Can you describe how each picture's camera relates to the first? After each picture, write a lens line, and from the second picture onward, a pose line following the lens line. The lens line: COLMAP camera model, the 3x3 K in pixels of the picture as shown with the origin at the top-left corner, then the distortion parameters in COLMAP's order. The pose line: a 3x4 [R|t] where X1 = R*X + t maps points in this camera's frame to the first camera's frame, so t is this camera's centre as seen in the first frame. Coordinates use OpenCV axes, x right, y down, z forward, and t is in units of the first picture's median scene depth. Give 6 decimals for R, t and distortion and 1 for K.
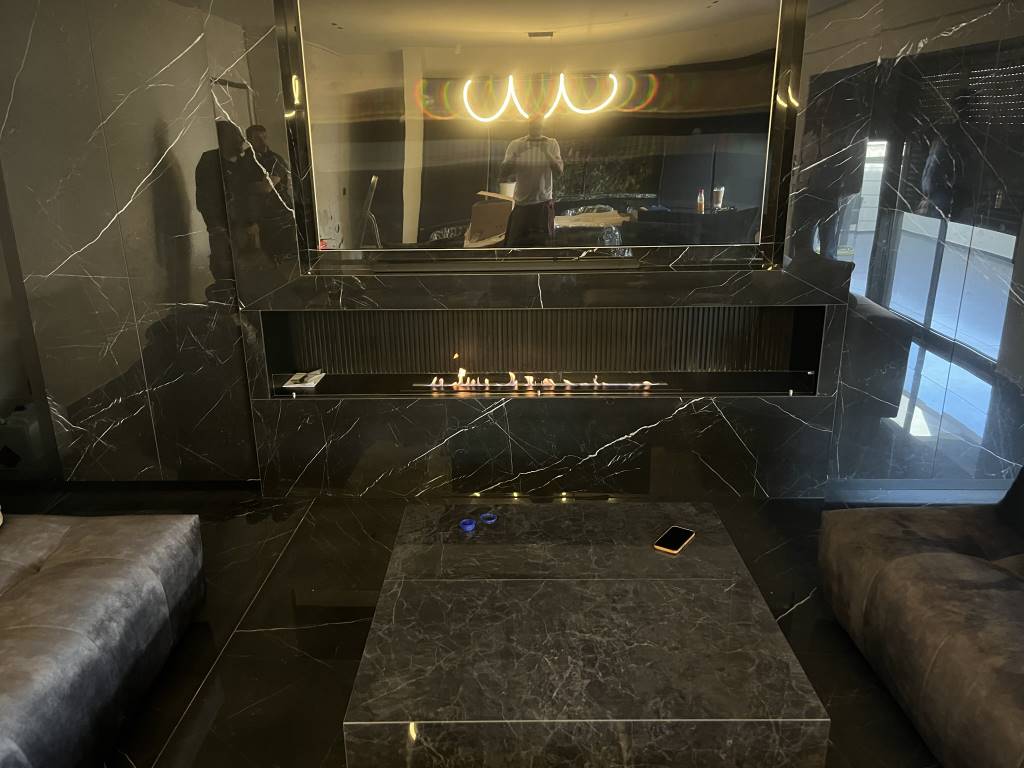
lens RADIAL K [[789.7, 0, 501.9], [0, 789.7, 382.6], [0, 0, 1]] dist [0.069767, -0.098352]
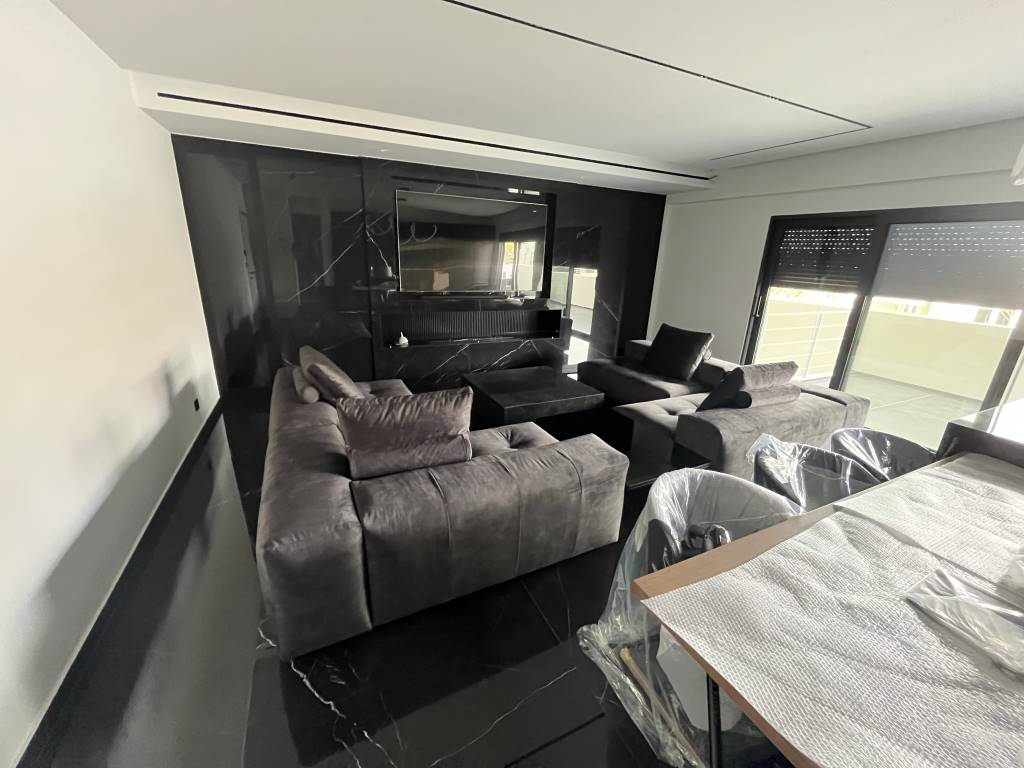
lens RADIAL K [[412.8, 0, 512.0], [0, 412.8, 384.0], [0, 0, 1]] dist [-0.001953, -0.000047]
pose [[0.888777, -0.090738, 0.449268, -0.525757], [0.090526, 0.995651, 0.022005, 0.142090], [-0.449311, 0.021113, 0.893126, -0.389489]]
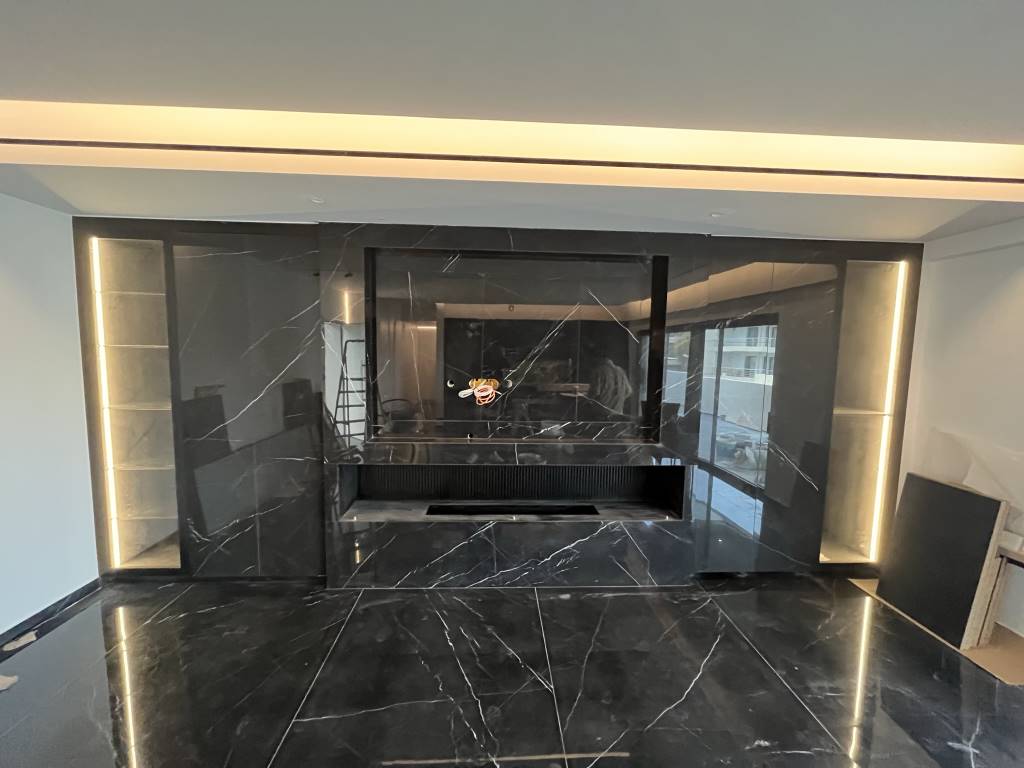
lens RADIAL K [[412.8, 0, 512.0], [0, 412.8, 384.0], [0, 0, 1]] dist [-0.001953, -0.000047]
pose [[0.996258, 0.026974, 0.082112, -0.031374], [-0.007571, 0.973637, -0.227979, -0.058364], [-0.086096, 0.226504, 0.970198, 0.139970]]
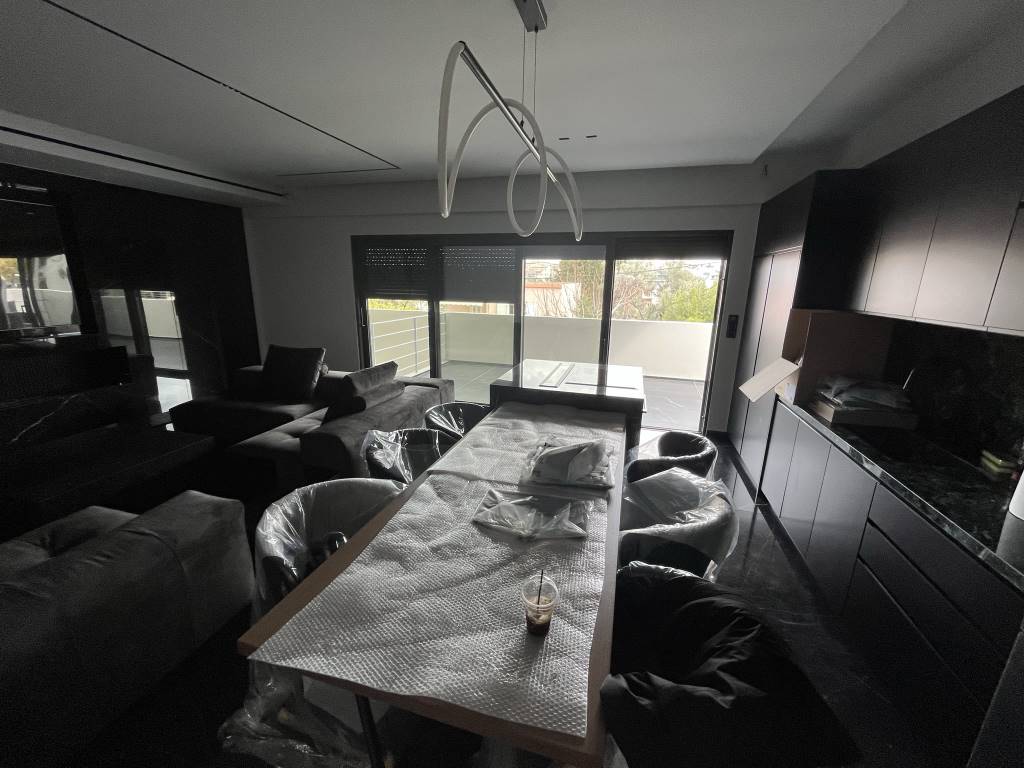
lens RADIAL K [[416.2, 0, 507.2], [0, 416.2, 383.0], [0, 0, 1]] dist [-0.001784, -0.000302]
pose [[0.259743, -0.212921, 0.941912, -0.492047], [0.279656, 0.950179, 0.137671, 0.157052], [-0.924298, 0.227652, 0.306347, -0.434775]]
